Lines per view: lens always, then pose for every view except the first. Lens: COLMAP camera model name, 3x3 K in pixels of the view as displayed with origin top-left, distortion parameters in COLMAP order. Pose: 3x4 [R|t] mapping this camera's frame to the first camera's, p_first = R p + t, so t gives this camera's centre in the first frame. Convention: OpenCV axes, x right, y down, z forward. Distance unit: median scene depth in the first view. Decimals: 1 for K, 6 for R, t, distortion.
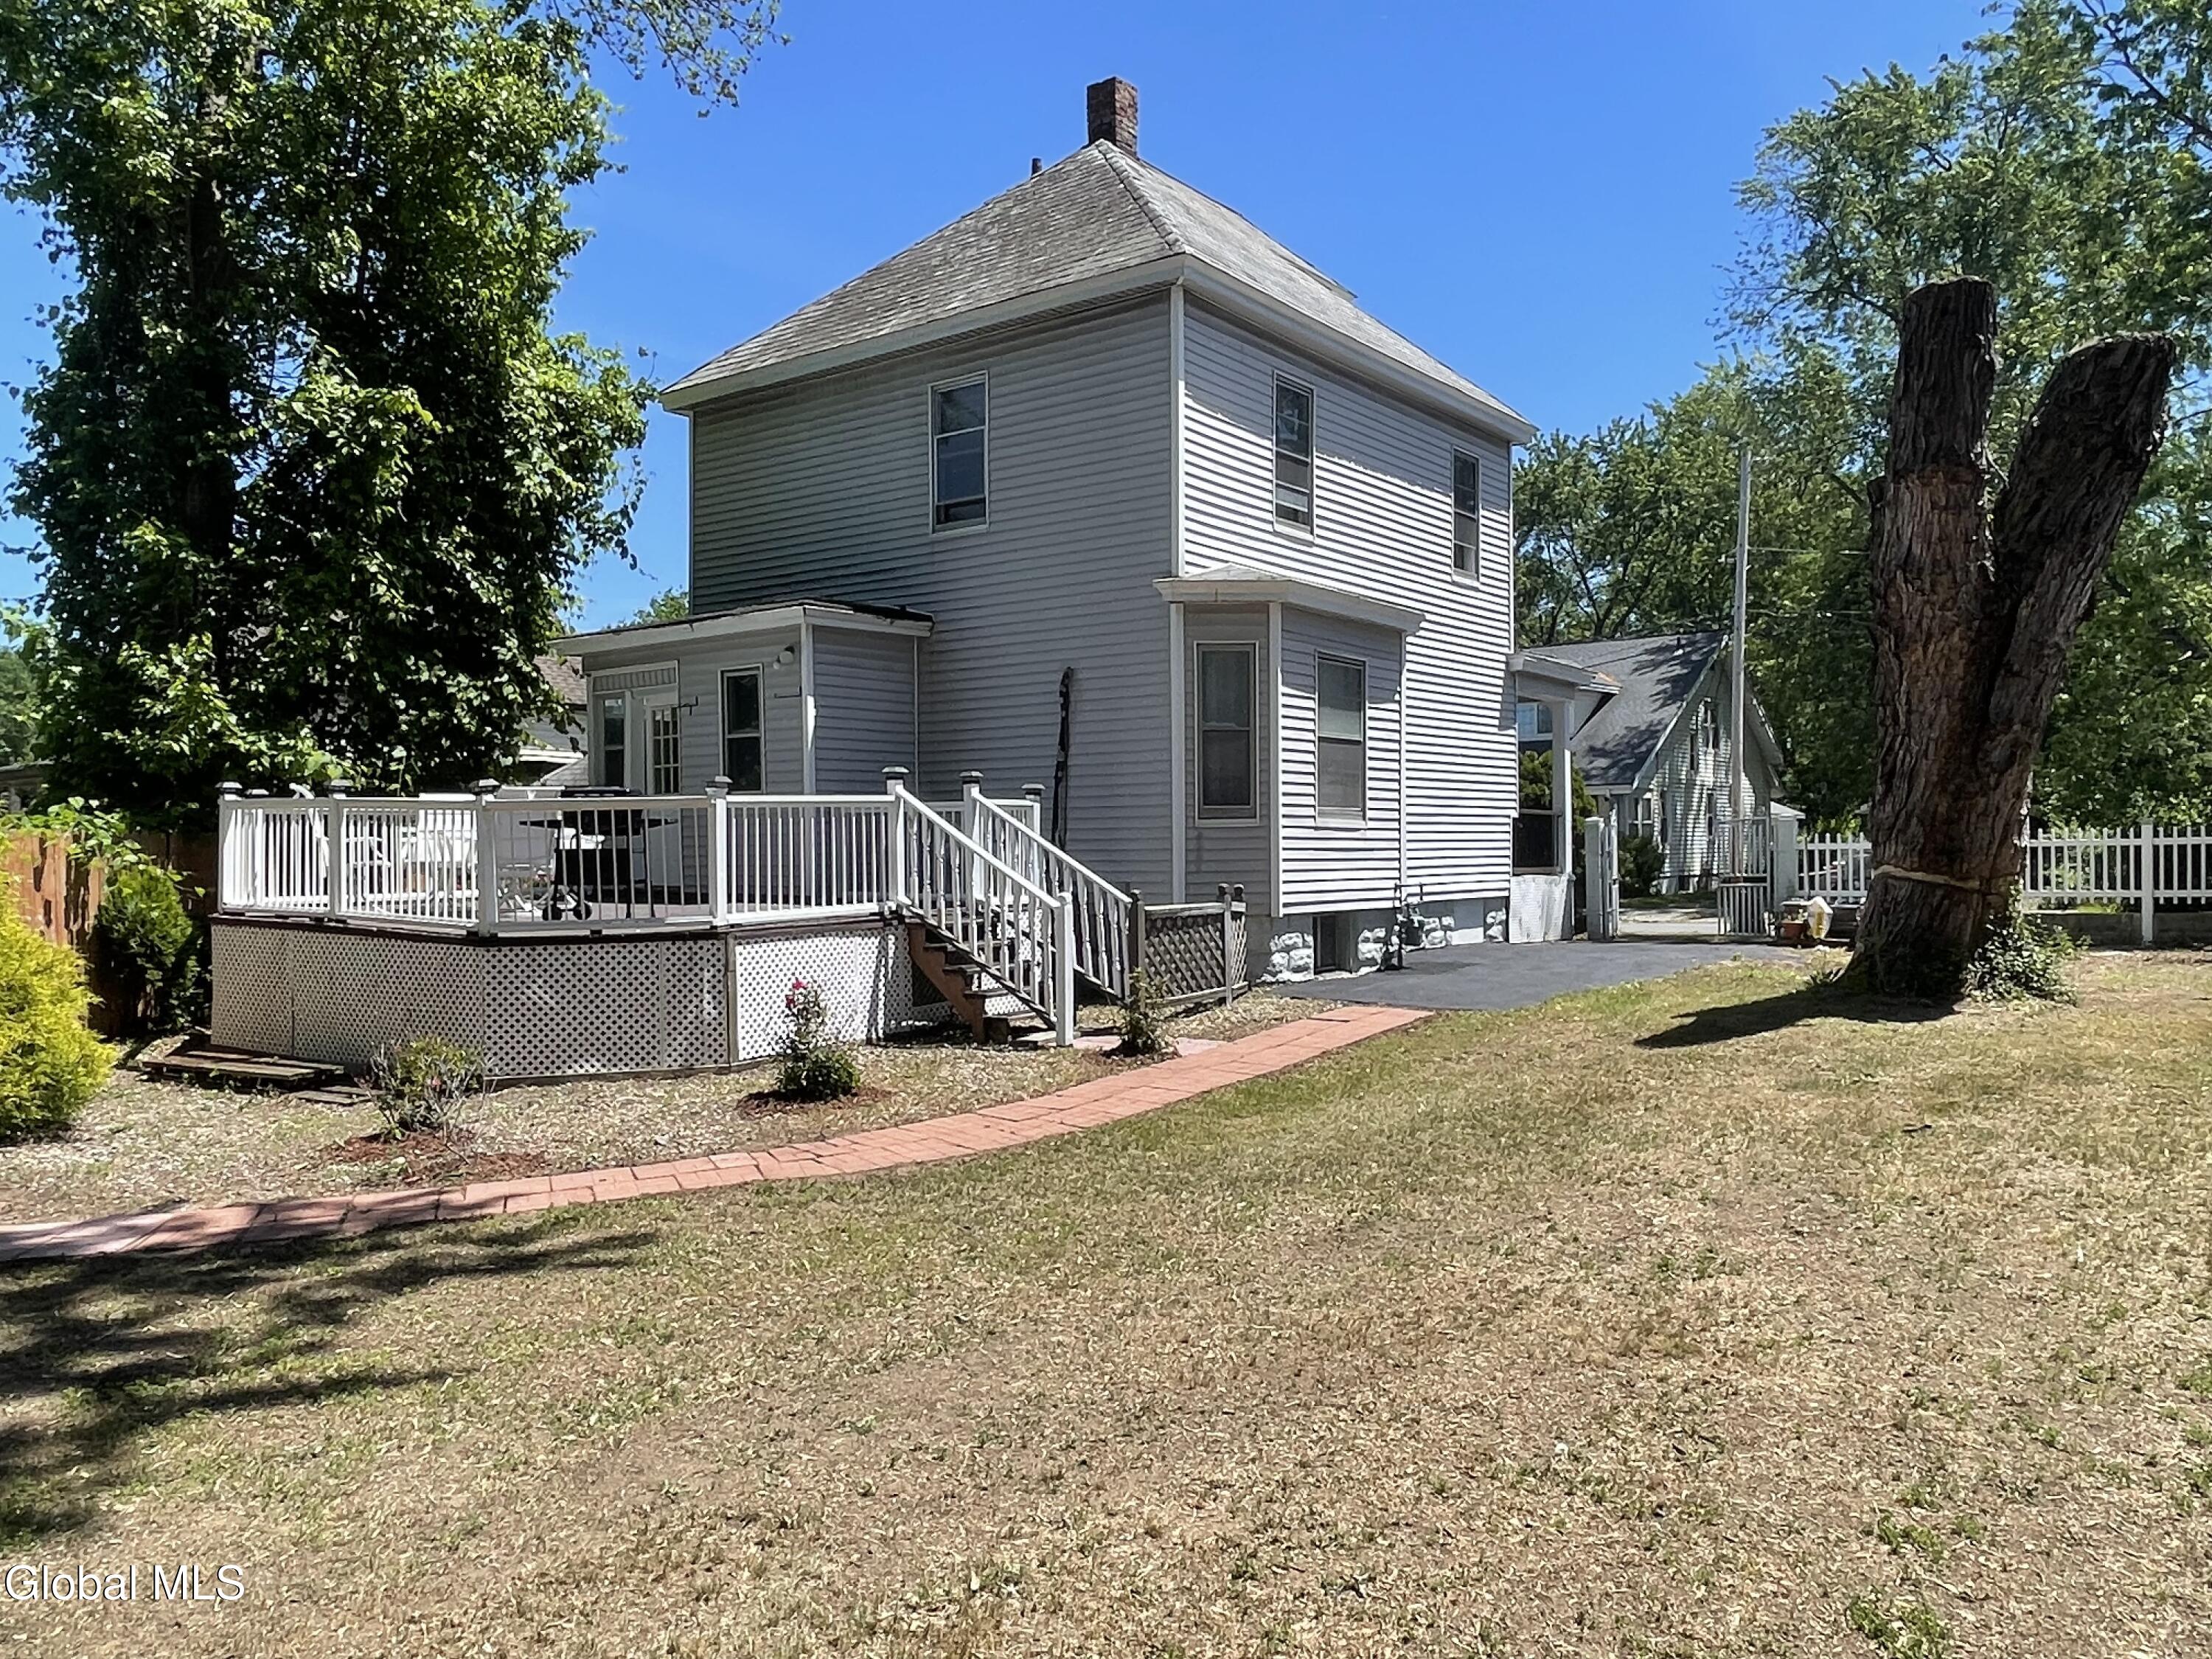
lens RADIAL K [[1665.3, 0, 1103.4], [0, 1665.3, 829.5], [0, 0, 1]] dist [0.013041, -0.019349]
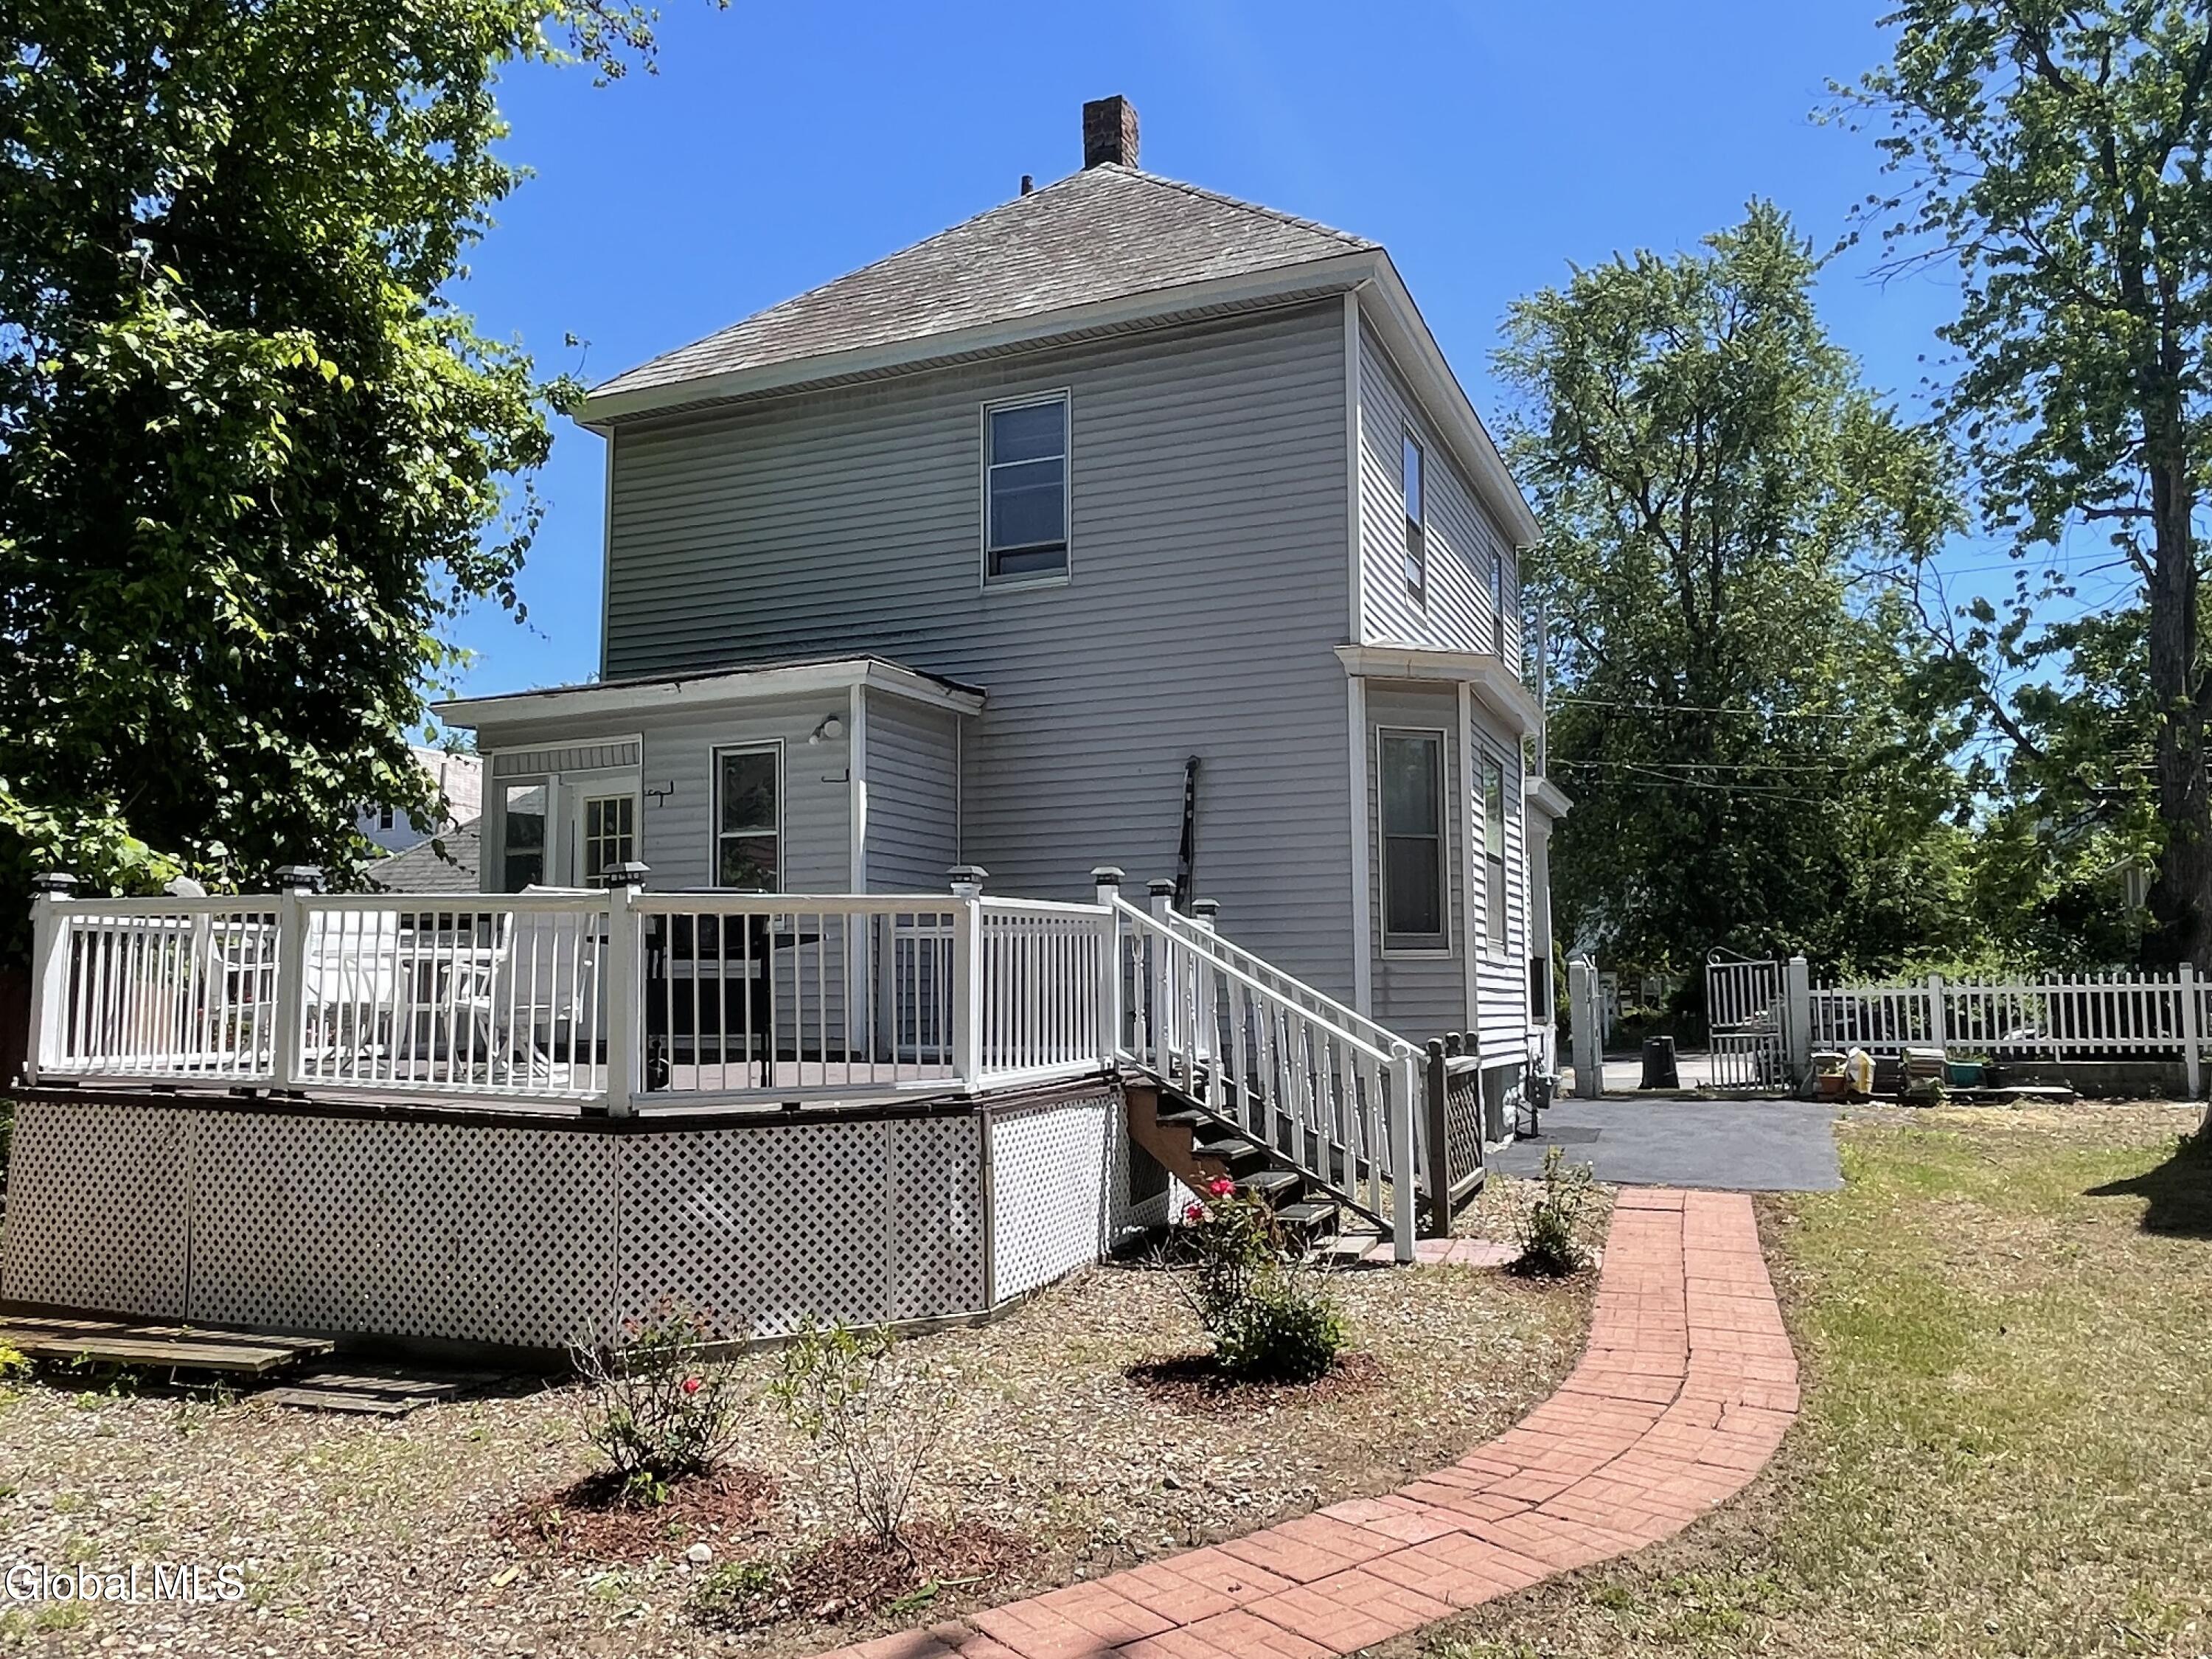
lens RADIAL K [[1665.3, 0, 1106.3], [0, 1665.3, 832.0], [0, 0, 1]] dist [0.013041, -0.019349]
pose [[0.970745, 0.025271, 0.238779, -0.239324], [-0.002881, 0.995600, -0.093655, 0.011684], [-0.240095, 0.090228, 0.966547, 0.244764]]
